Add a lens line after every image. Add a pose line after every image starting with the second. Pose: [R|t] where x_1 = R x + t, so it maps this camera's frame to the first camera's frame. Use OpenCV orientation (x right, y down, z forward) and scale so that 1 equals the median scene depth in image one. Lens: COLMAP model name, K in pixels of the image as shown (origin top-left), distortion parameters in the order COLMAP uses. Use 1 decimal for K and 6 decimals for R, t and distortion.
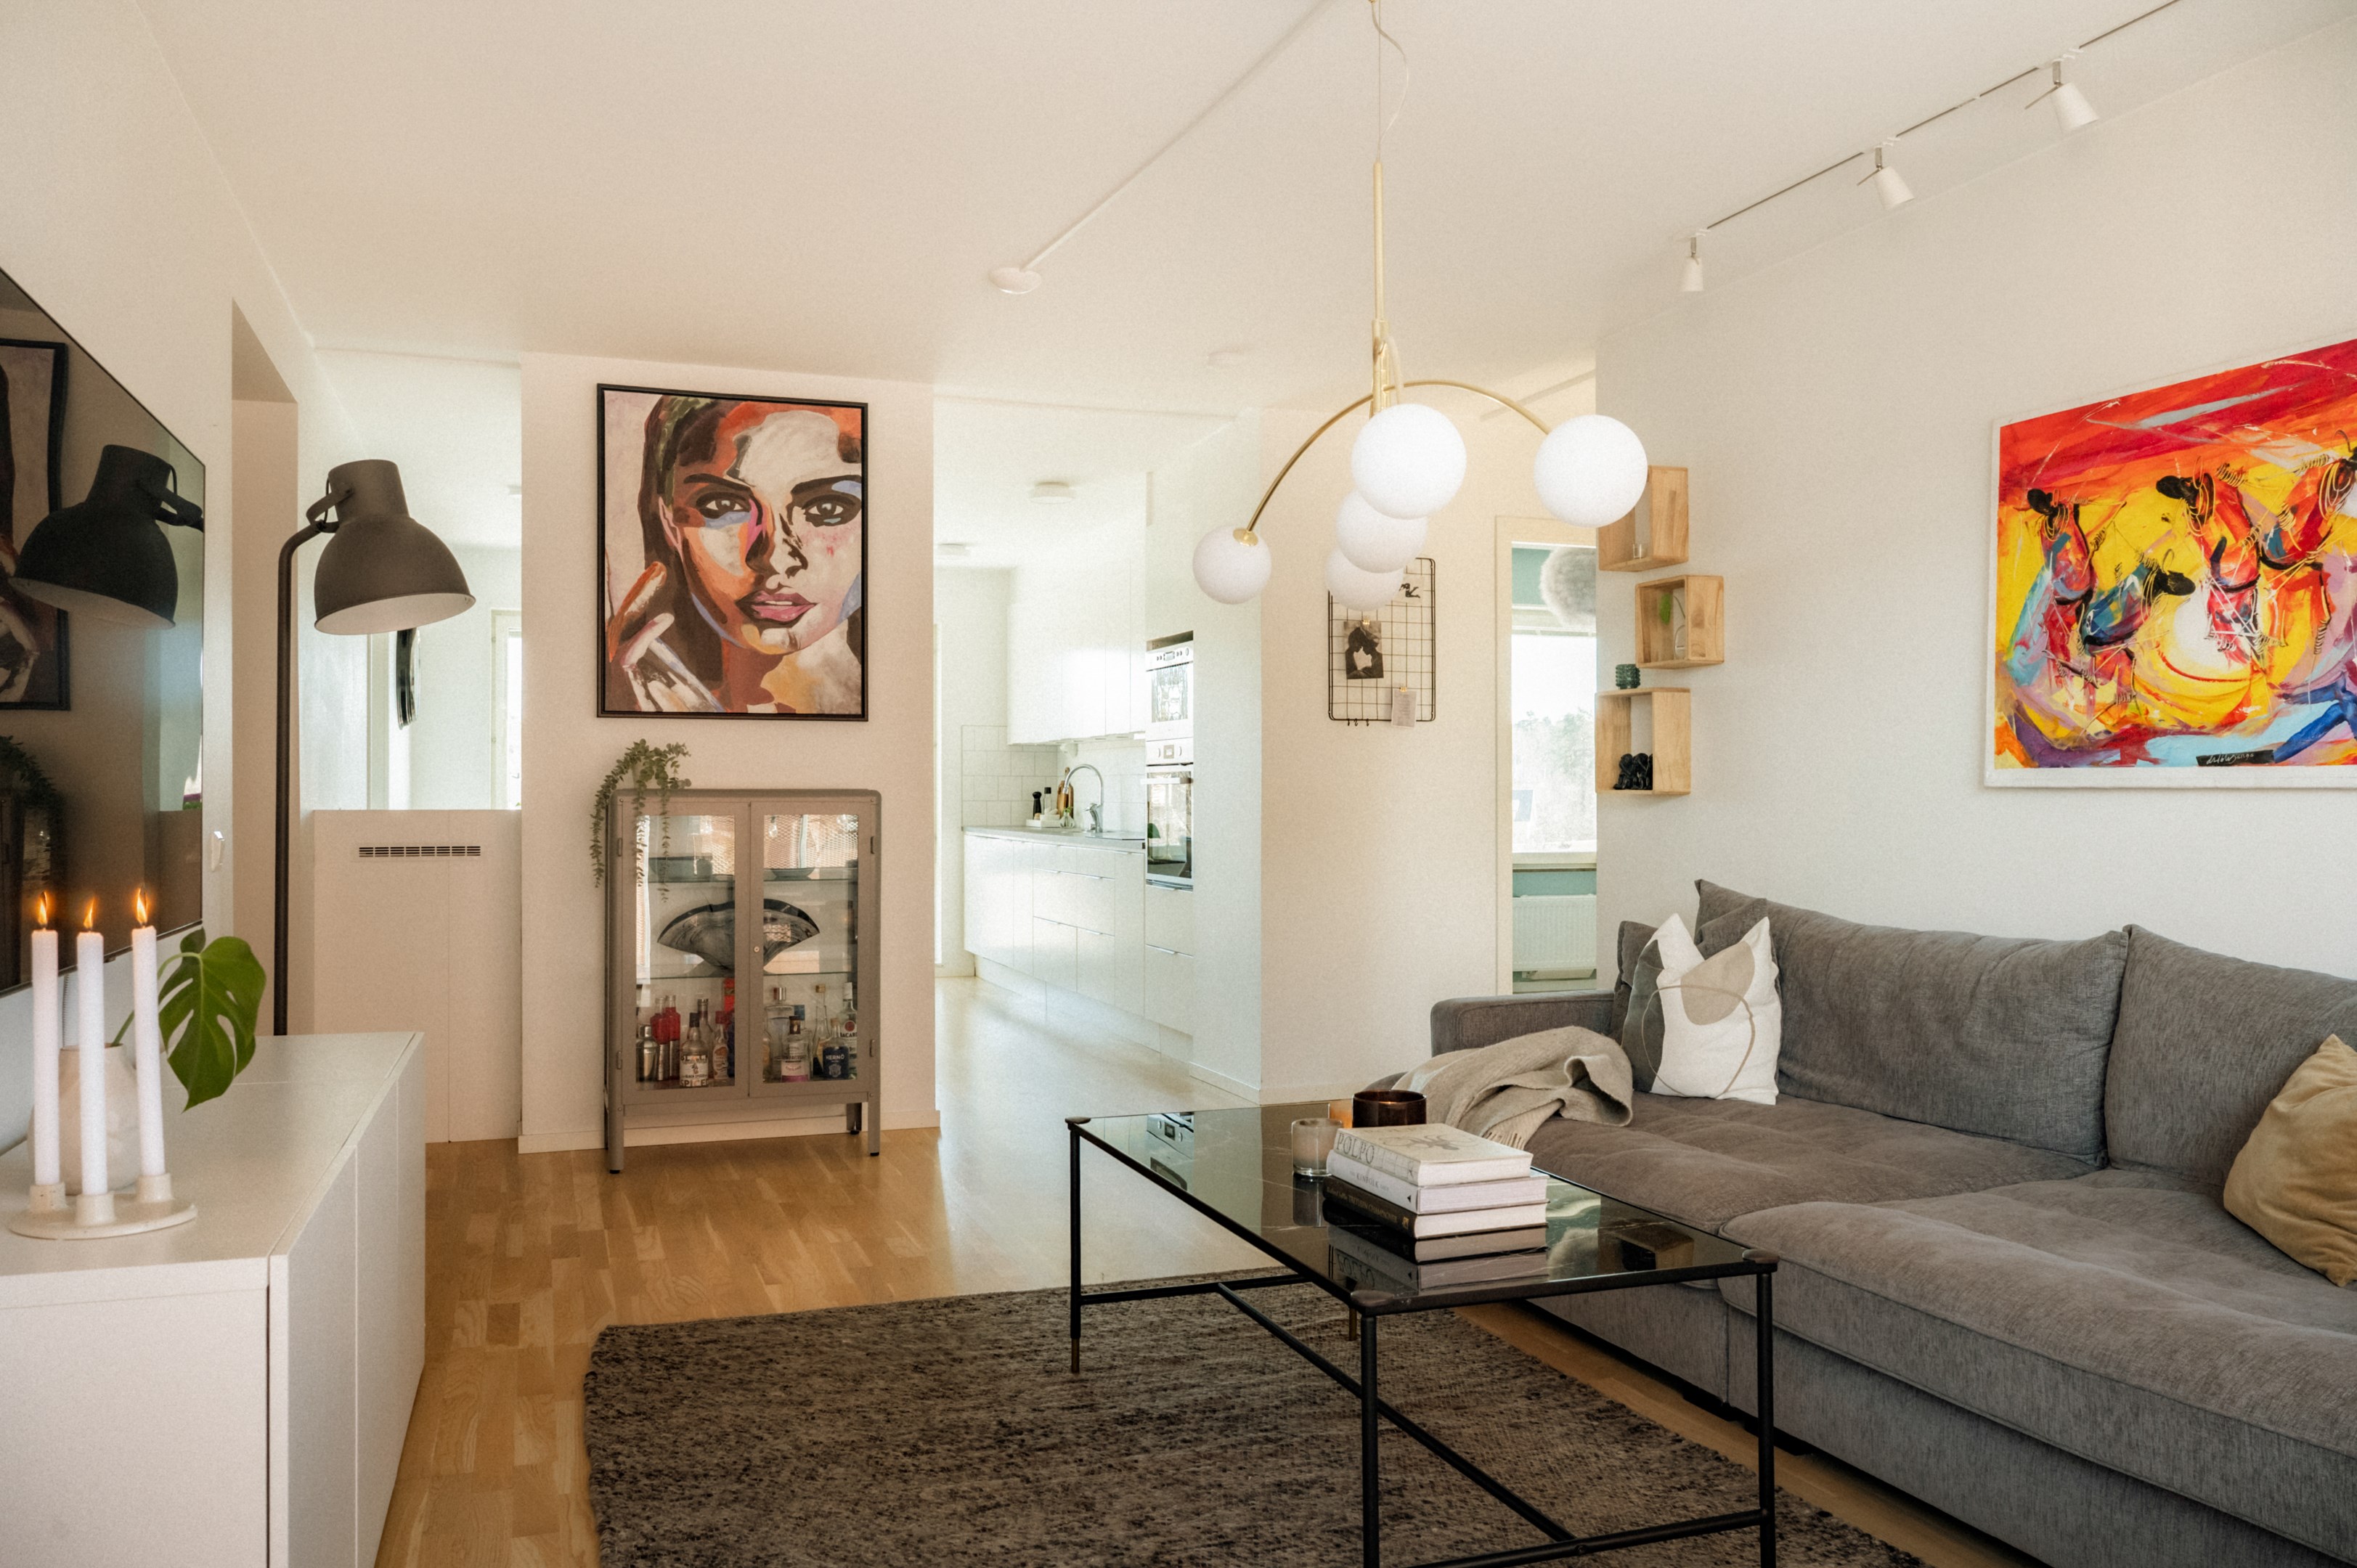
lens RADIAL K [[1759.0, 0, 1182.1], [0, 1759.0, 750.1], [0, 0, 1]] dist [-0.004799, -0.002283]
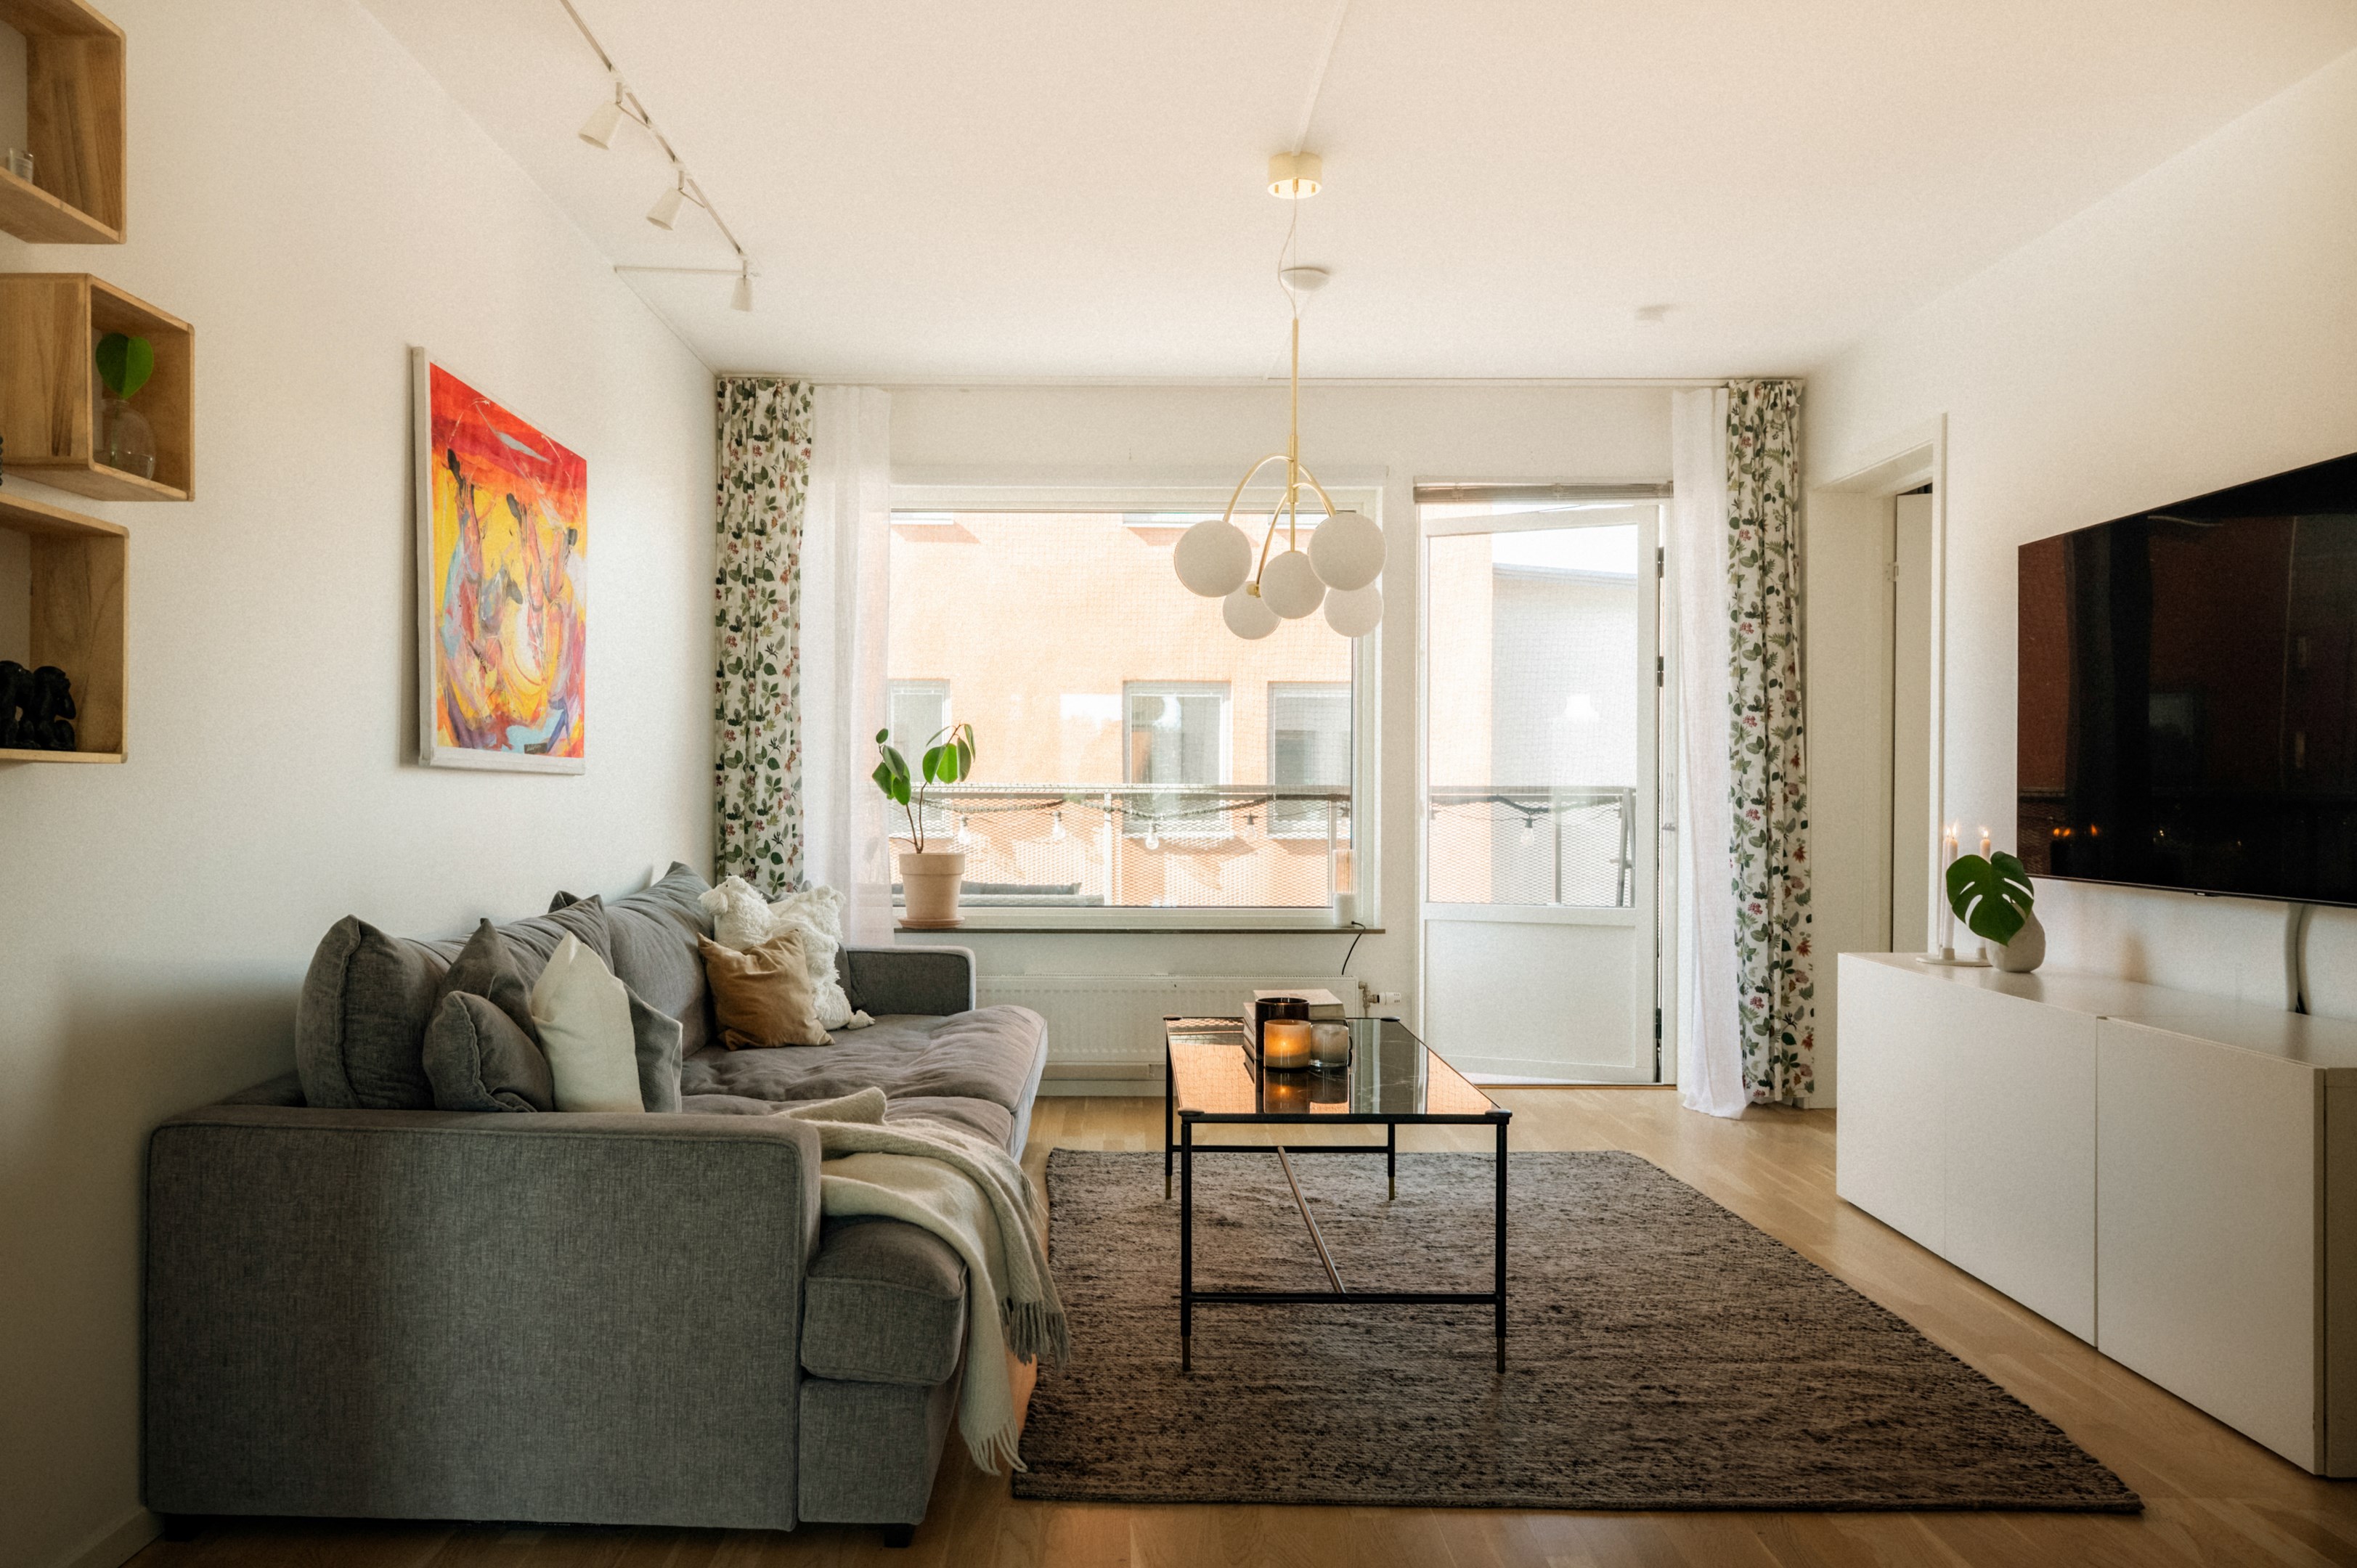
lens RADIAL K [[1652.4, 0, 1117.6], [0, 1652.4, 792.3], [0, 0, 1]] dist [0.004071, 0.002949]
pose [[-0.935522, -0.003223, 0.353254, -0.172630], [-0.013794, 0.999529, -0.027412, 0.057442], [-0.353000, -0.030517, -0.935126, 1.806990]]
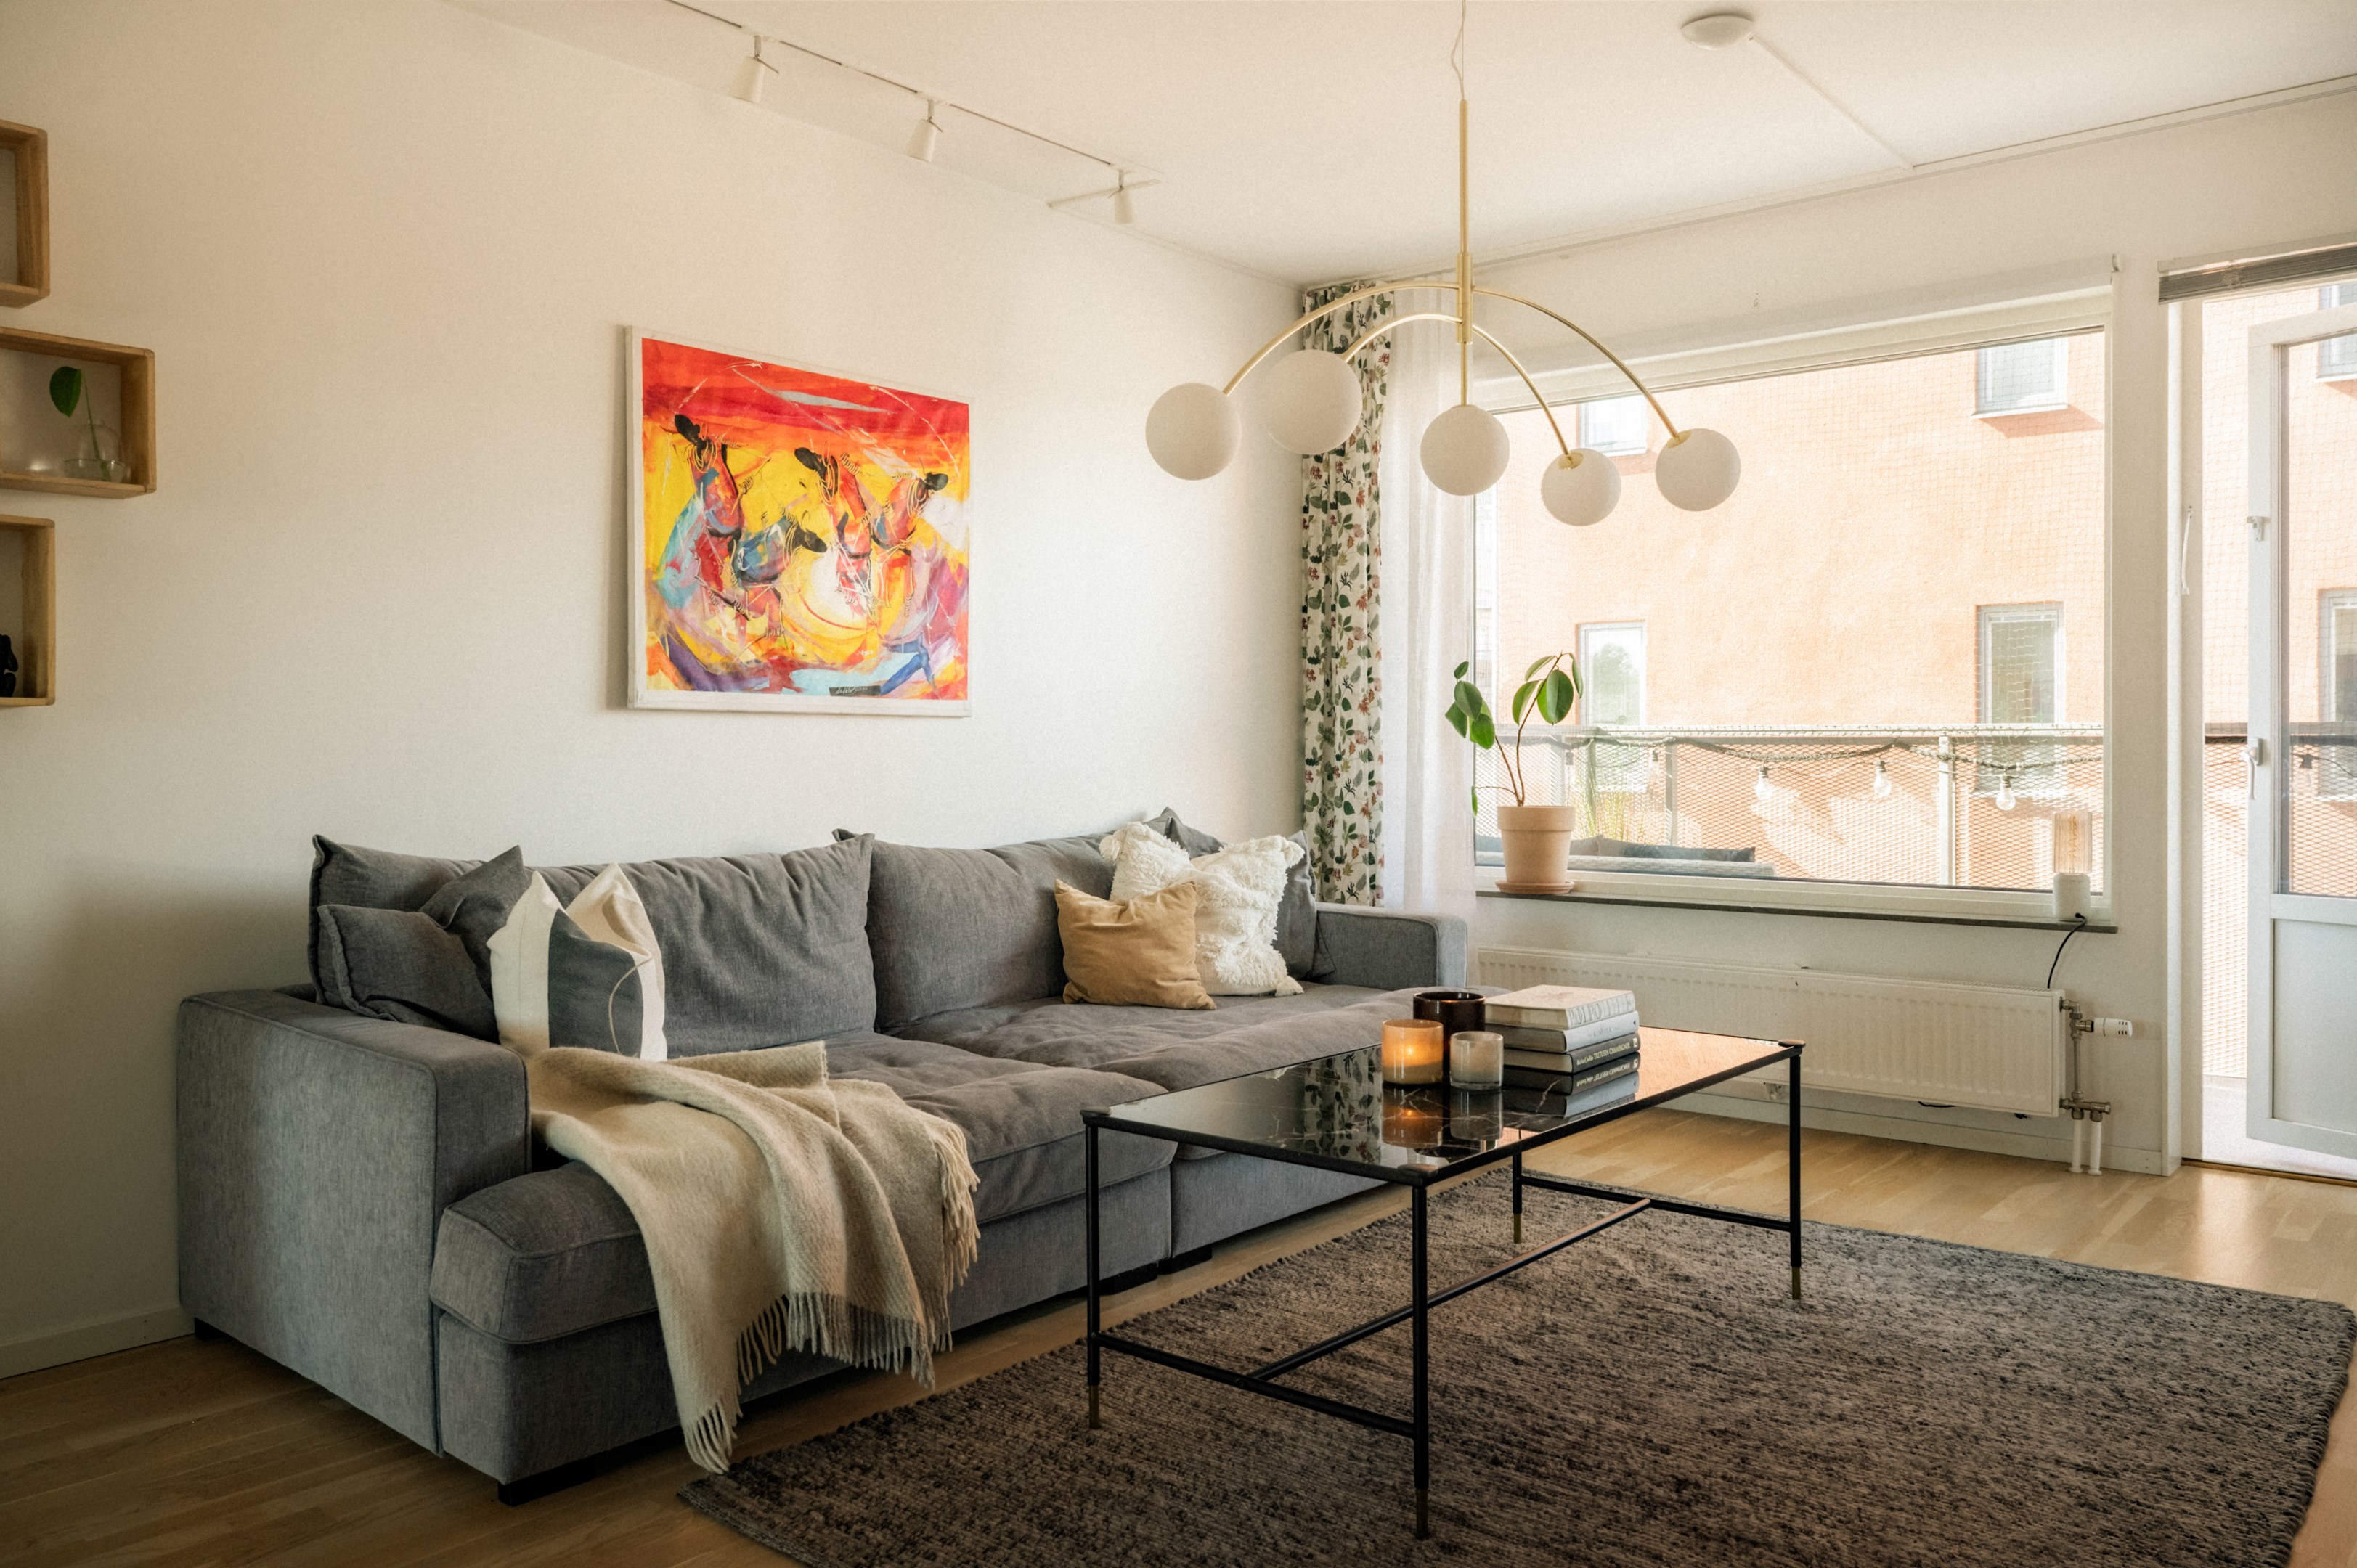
lens RADIAL K [[1759.0, 0, 1182.1], [0, 1759.0, 750.1], [0, 0, 1]] dist [-0.004799, -0.002283]
pose [[-0.491195, -0.001384, 0.871048, -0.576197], [-0.024110, 0.999637, -0.012008, 0.053227], [-0.870716, -0.026899, -0.491051, 1.323275]]
